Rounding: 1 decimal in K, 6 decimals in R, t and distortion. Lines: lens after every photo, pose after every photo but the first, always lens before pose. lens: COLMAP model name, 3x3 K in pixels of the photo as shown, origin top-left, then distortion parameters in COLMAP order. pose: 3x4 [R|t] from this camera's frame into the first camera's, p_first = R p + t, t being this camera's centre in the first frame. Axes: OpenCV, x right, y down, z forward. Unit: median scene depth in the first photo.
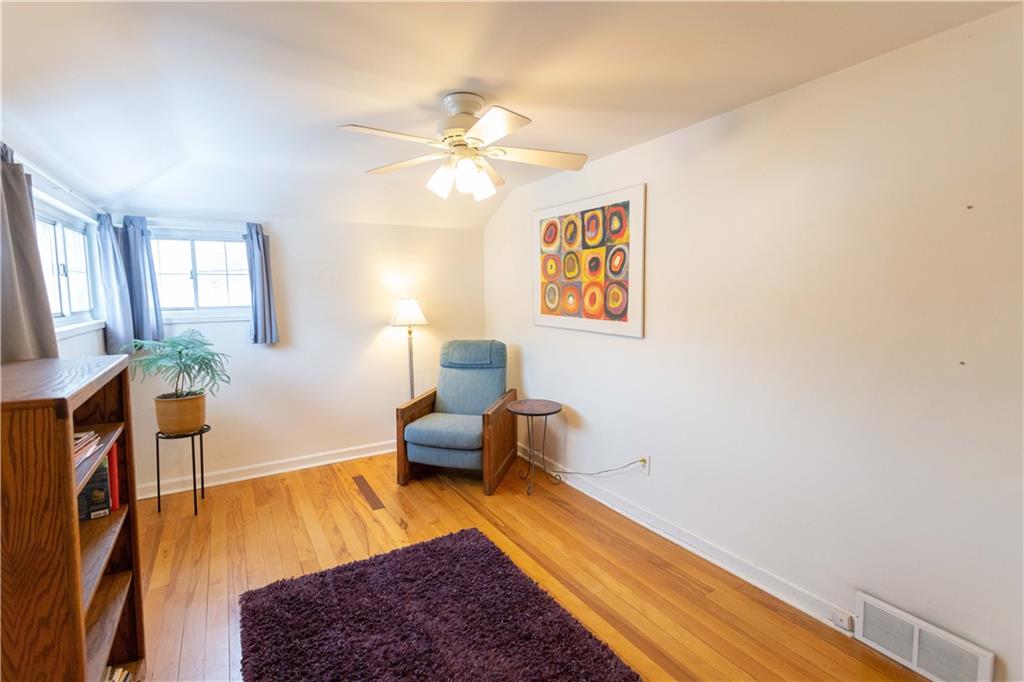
lens RADIAL K [[479.6, 0, 508.2], [0, 479.6, 337.0], [0, 0, 1]] dist [-0.000269, 0.000790]
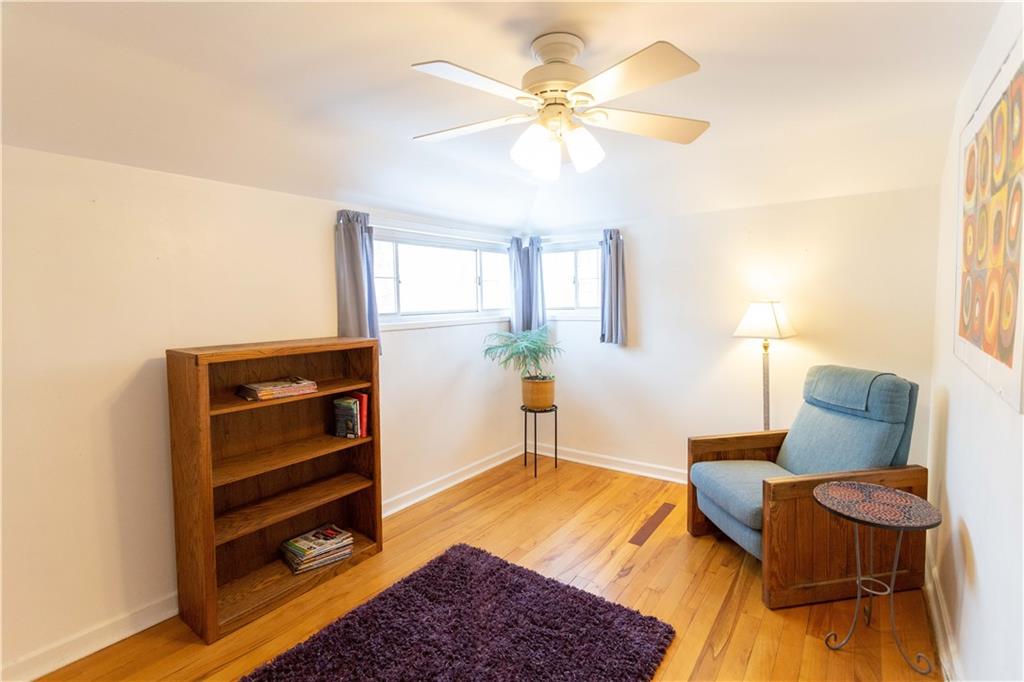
lens RADIAL K [[479.6, 0, 511.3], [0, 479.6, 334.0], [0, 0, 1]] dist [-0.000269, 0.000790]
pose [[0.392747, 0.071880, -0.916833, 0.378800], [-0.075317, 0.996106, 0.045831, -0.039688], [0.916557, 0.051054, 0.396631, 0.398543]]
